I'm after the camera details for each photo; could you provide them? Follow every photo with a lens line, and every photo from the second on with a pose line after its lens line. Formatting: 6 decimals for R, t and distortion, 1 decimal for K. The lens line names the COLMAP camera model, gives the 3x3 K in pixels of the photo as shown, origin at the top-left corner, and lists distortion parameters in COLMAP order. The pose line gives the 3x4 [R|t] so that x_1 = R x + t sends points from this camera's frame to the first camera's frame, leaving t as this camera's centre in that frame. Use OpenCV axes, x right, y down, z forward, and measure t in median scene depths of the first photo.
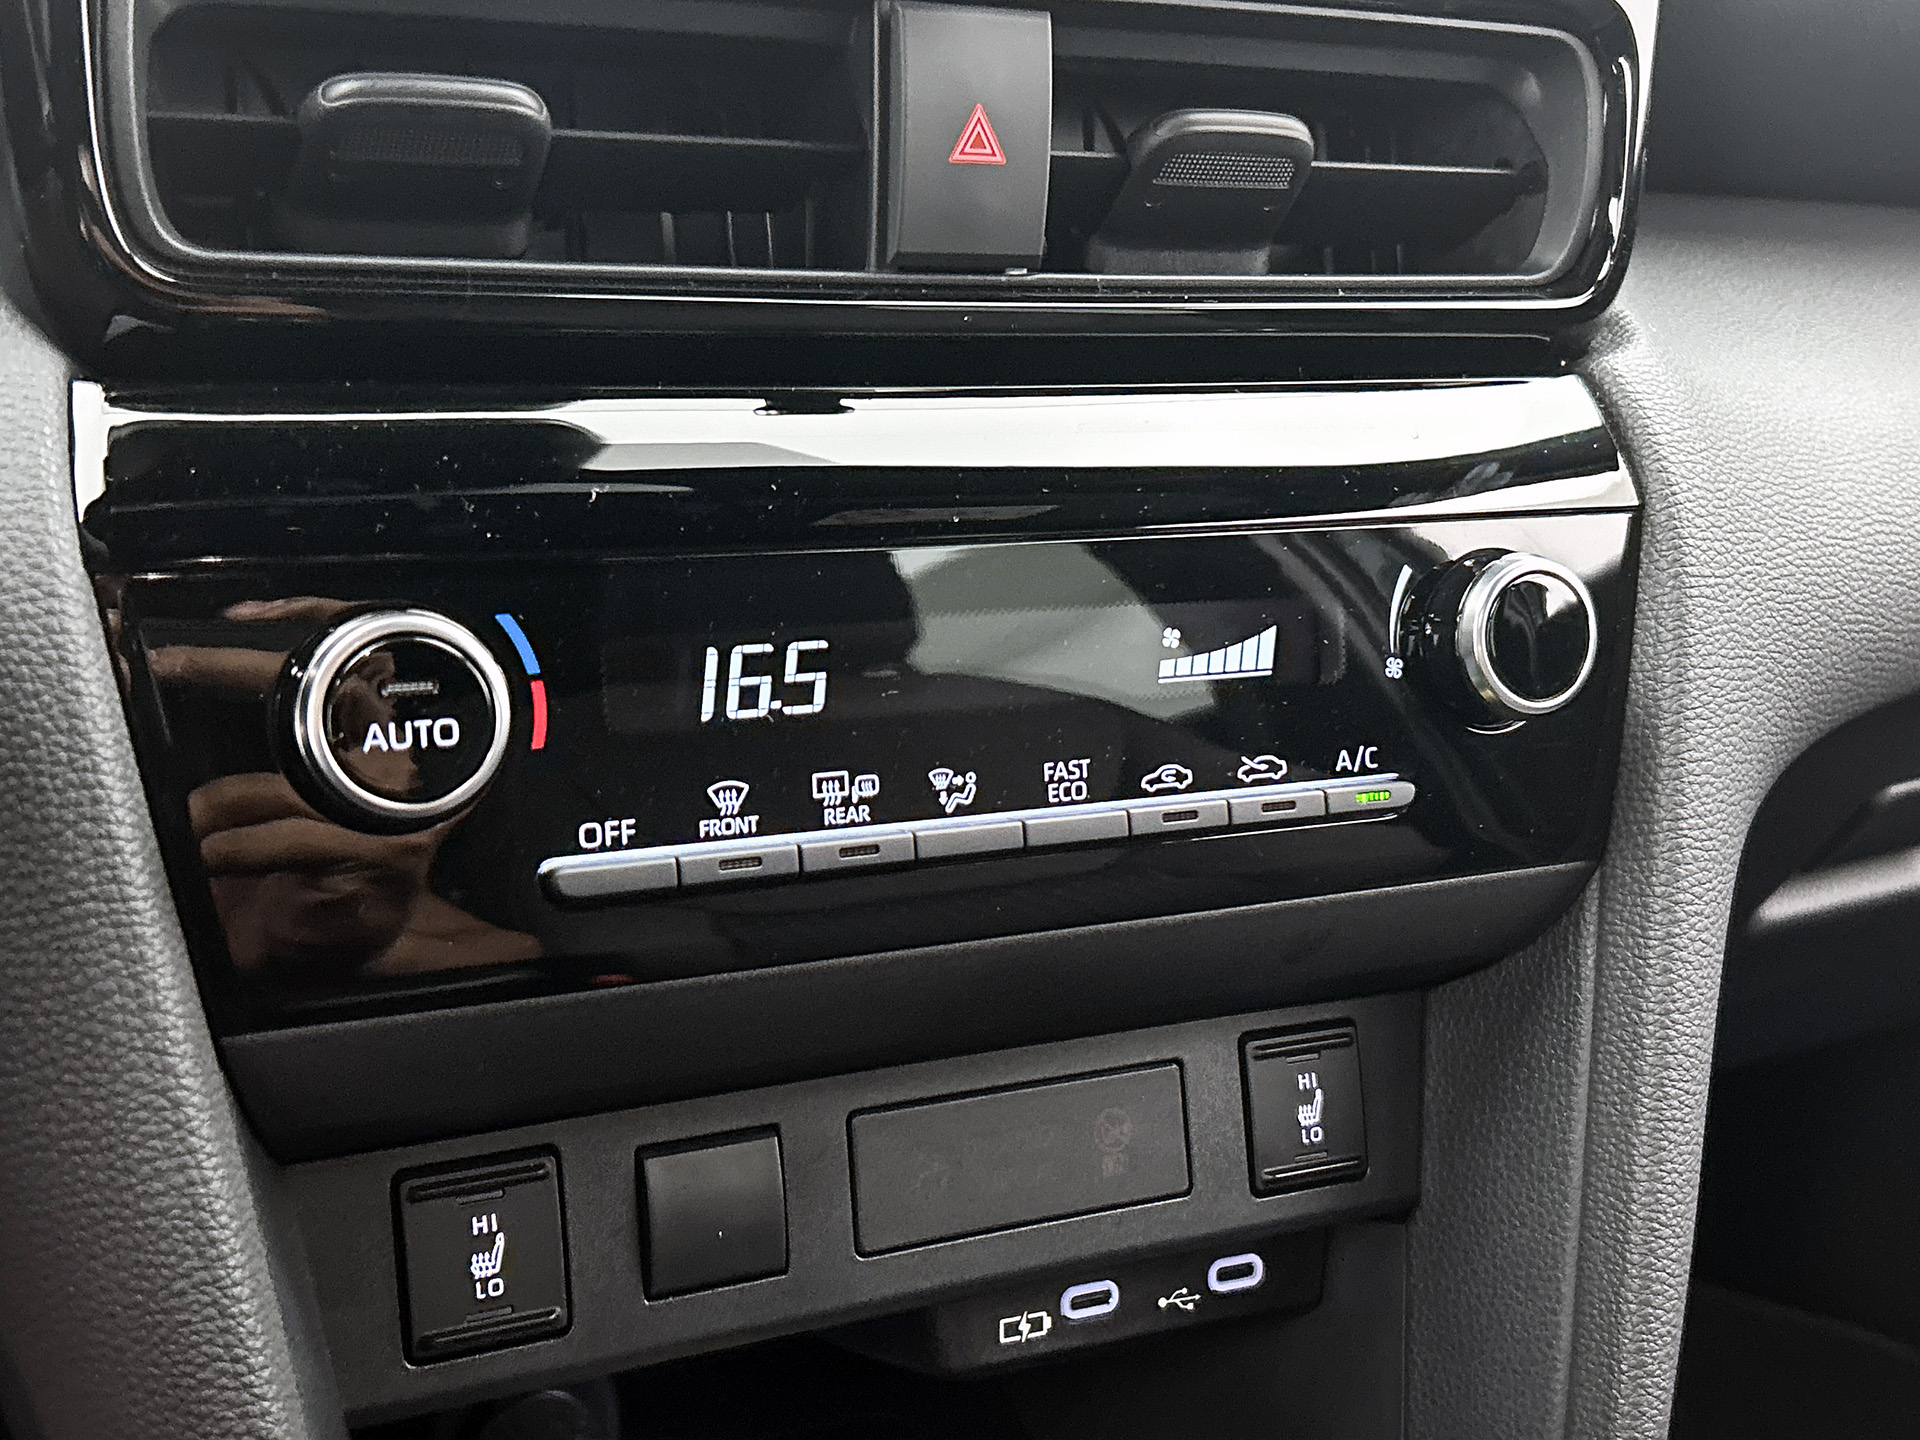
lens RADIAL K [[2283.3, 0, 945.8], [0, 2283.3, 736.9], [0, 0, 1]] dist [0.157866, -0.540710]
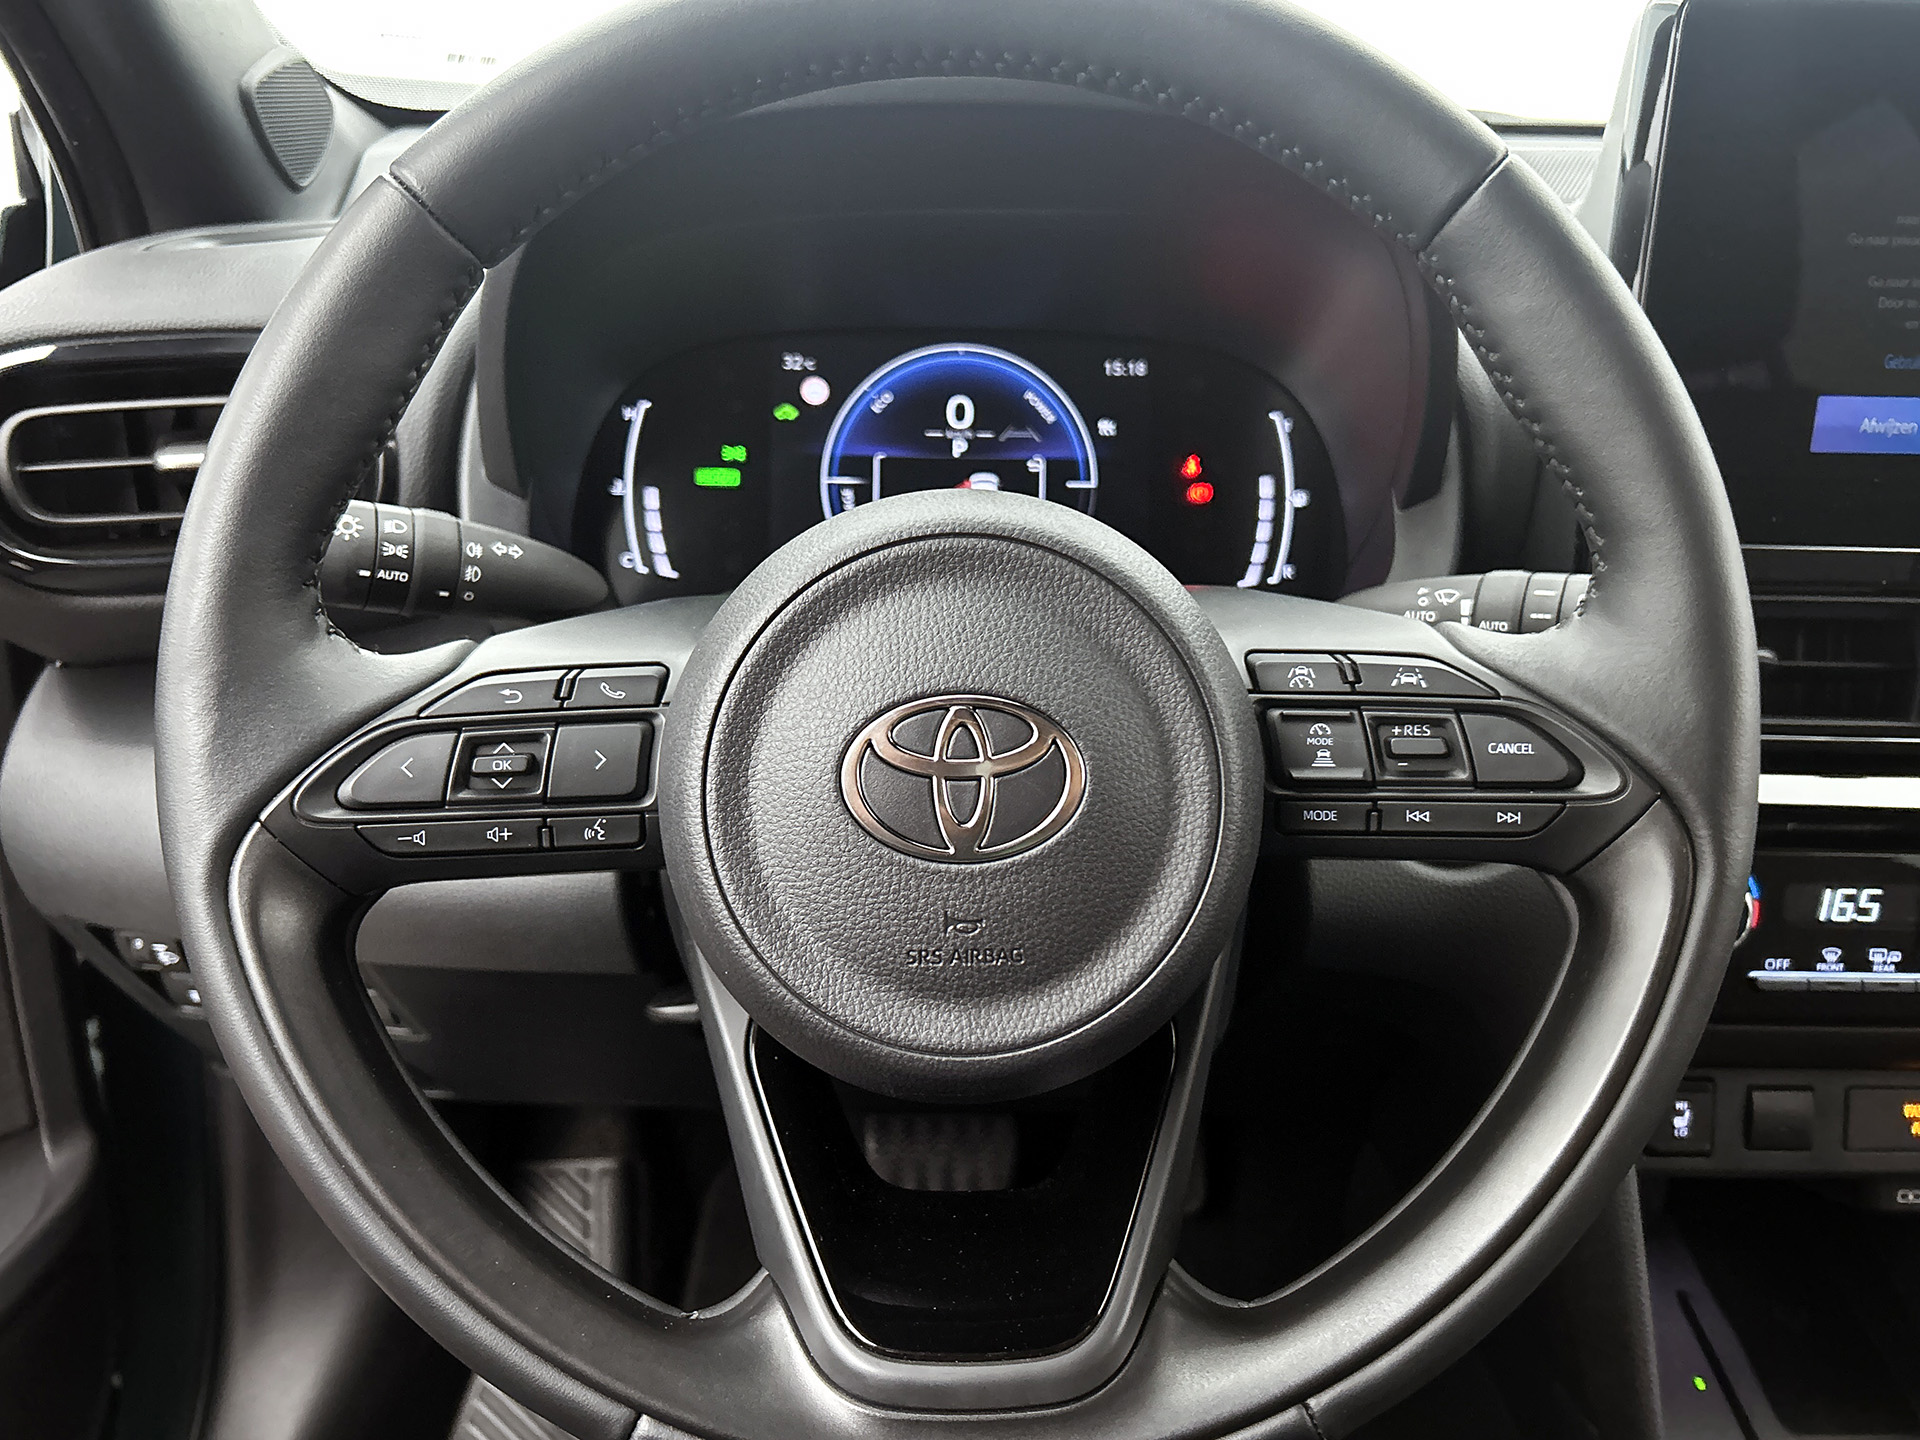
lens RADIAL K [[1558.9, 0, 911.1], [0, 1558.9, 719.8], [0, 0, 1]] dist [0.071229, -0.107816]
pose [[0.896588, 0.104827, -0.430281, -0.221737], [-0.092911, 0.994484, 0.048677, -0.168354], [0.433010, -0.003666, 0.901382, -0.720198]]
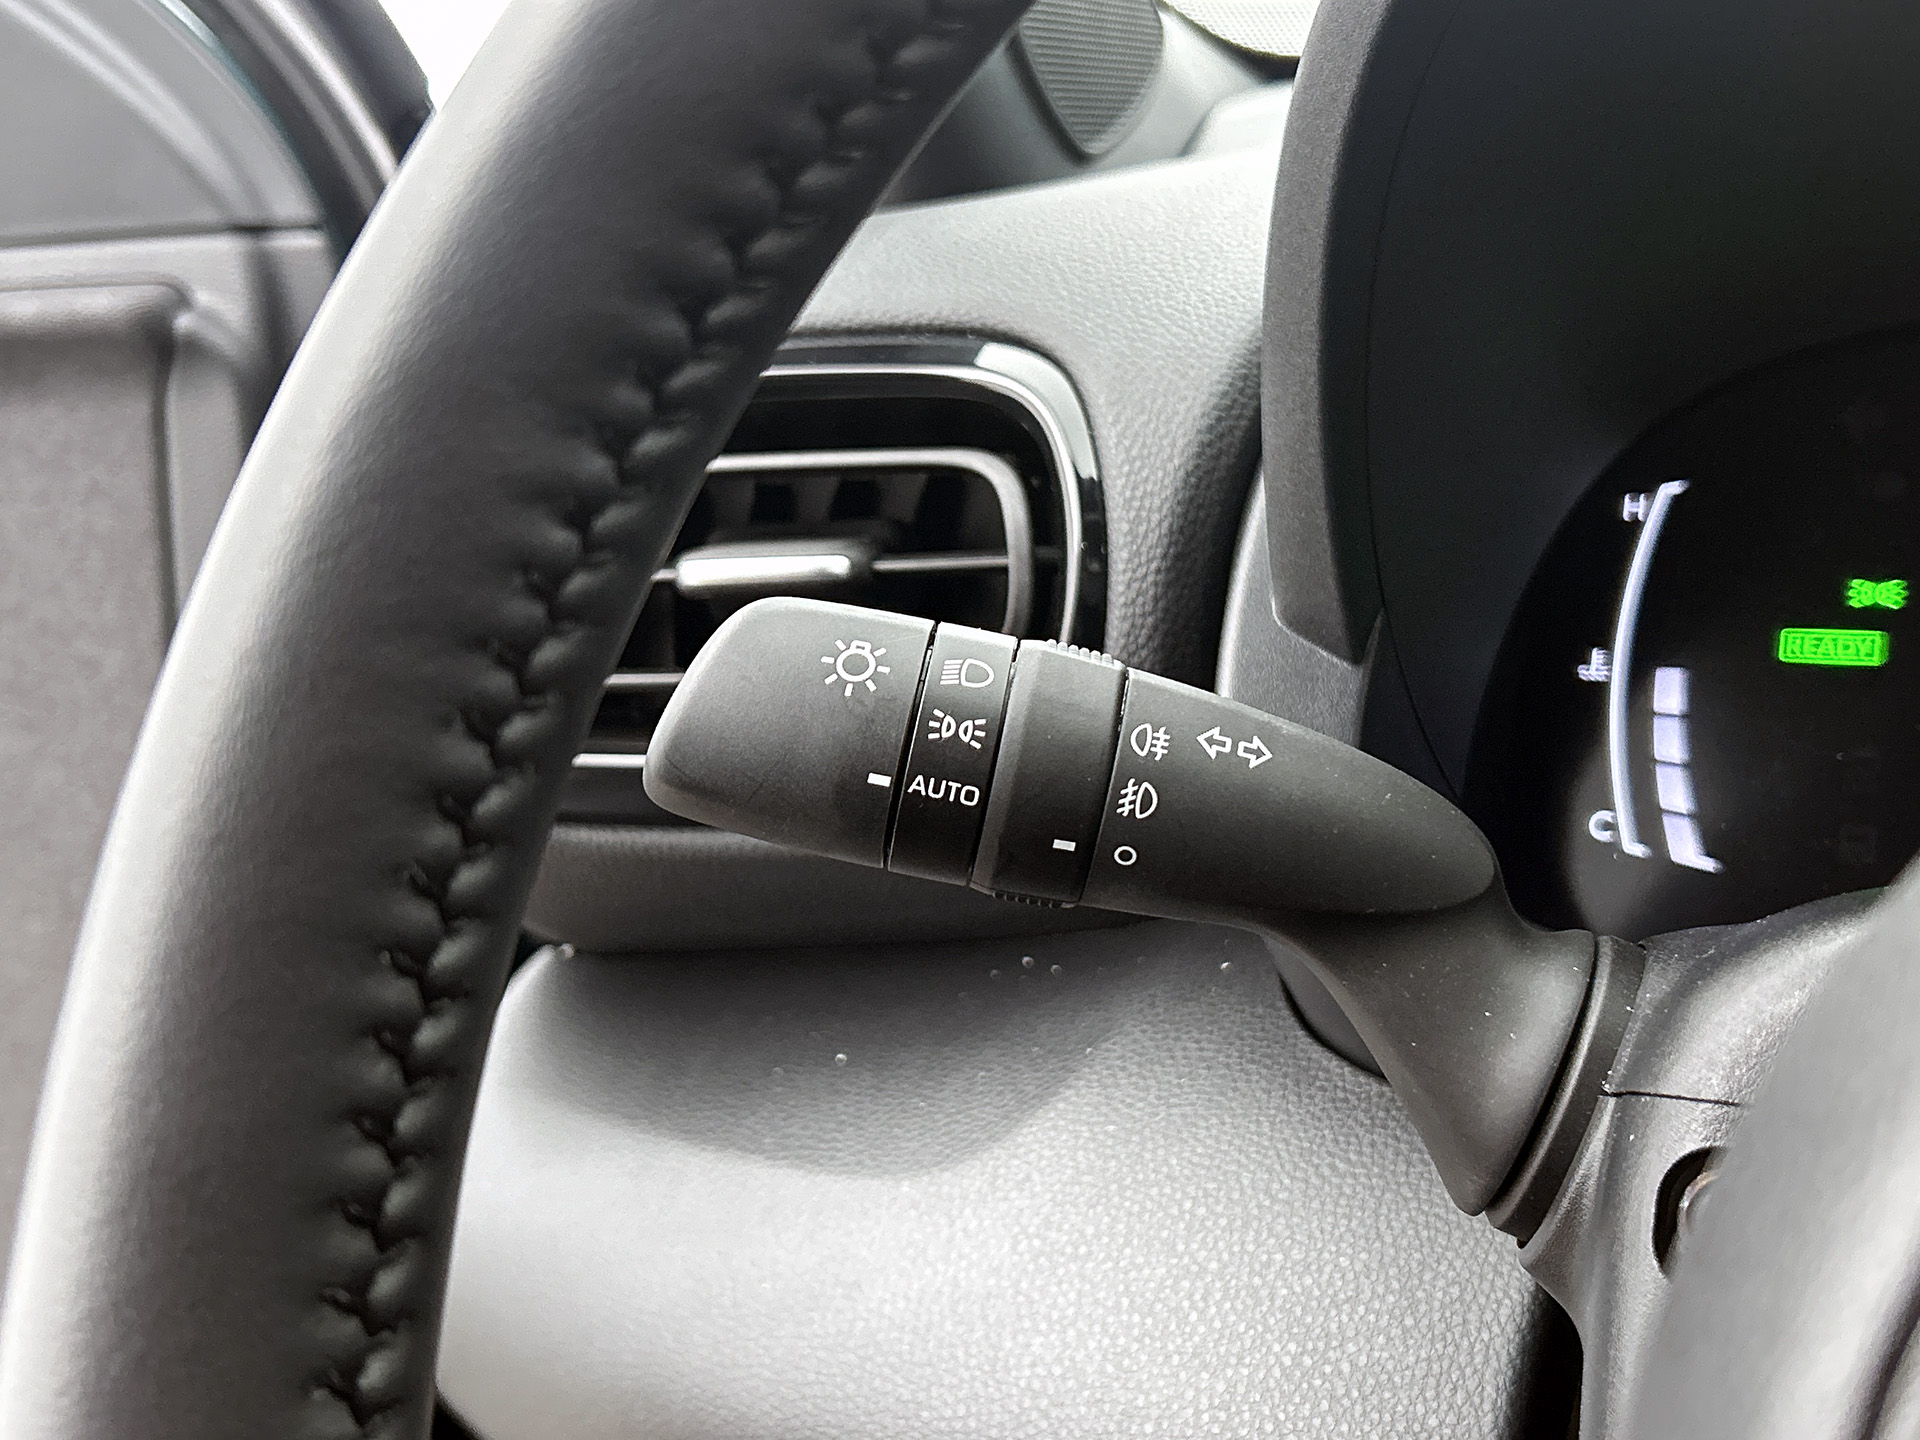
lens RADIAL K [[2182.5, 0, 960.0], [0, 2182.5, 720.0], [0, 0, 1]] dist [-0.009994, -0.020570]
pose [[0.566009, 0.058469, -0.822323, -0.539884], [-0.177191, 0.982797, -0.052082, -0.170075], [0.805131, 0.175187, 0.566633, -0.210636]]
